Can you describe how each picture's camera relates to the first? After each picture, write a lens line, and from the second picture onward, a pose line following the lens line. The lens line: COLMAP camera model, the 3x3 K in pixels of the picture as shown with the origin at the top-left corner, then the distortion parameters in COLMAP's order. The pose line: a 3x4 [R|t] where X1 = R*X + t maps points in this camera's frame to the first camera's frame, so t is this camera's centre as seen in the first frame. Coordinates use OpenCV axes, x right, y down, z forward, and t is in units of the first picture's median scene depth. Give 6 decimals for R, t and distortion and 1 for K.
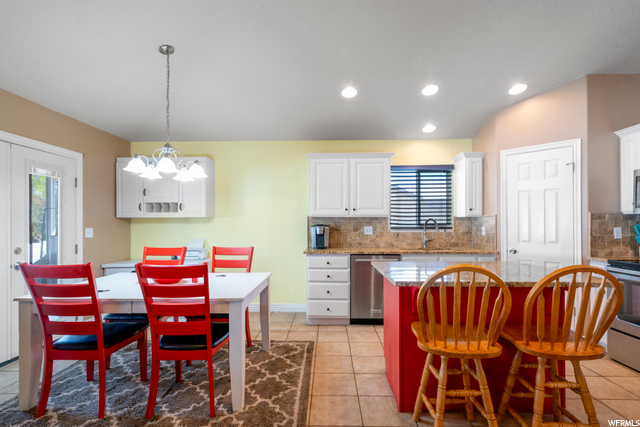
lens RADIAL K [[307.0, 0, 320.4], [0, 307.0, 221.1], [0, 0, 1]] dist [-0.001869, -0.000070]
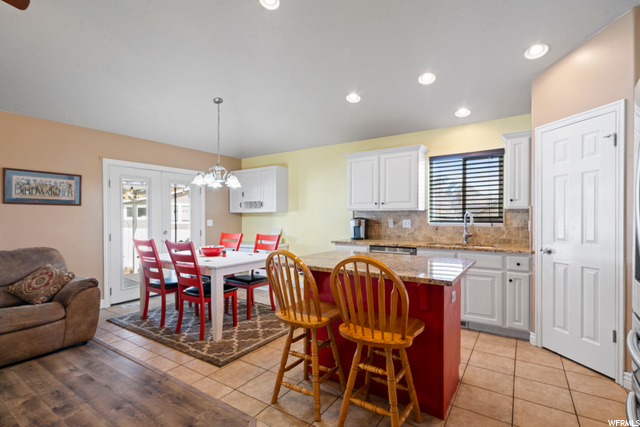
lens RADIAL K [[303.7, 0, 320.3], [0, 303.7, 216.8], [0, 0, 1]] dist [0.001405, 0.000377]
pose [[0.843459, 0.000382, -0.537193, 0.497375], [0.006128, 0.999928, 0.010333, -0.004372], [0.537158, -0.012007, 0.843396, 0.009006]]
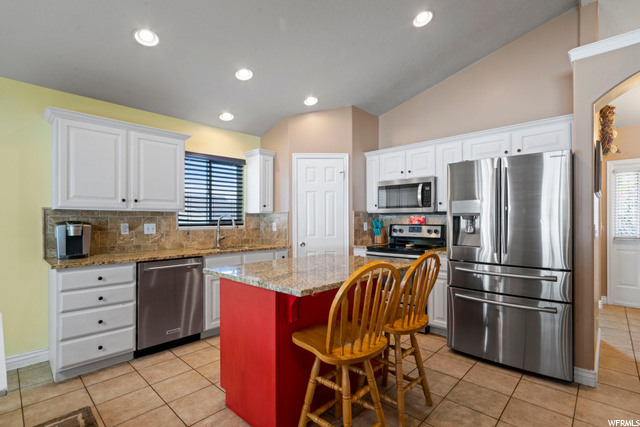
lens RADIAL K [[303.7, 0, 320.3], [0, 303.7, 216.8], [0, 0, 1]] dist [0.001405, 0.000377]
pose [[0.667693, 0.006908, 0.744405, -0.140085], [-0.005281, 0.999976, -0.004543, 0.001772], [-0.744418, -0.000898, 0.667713, 0.185849]]
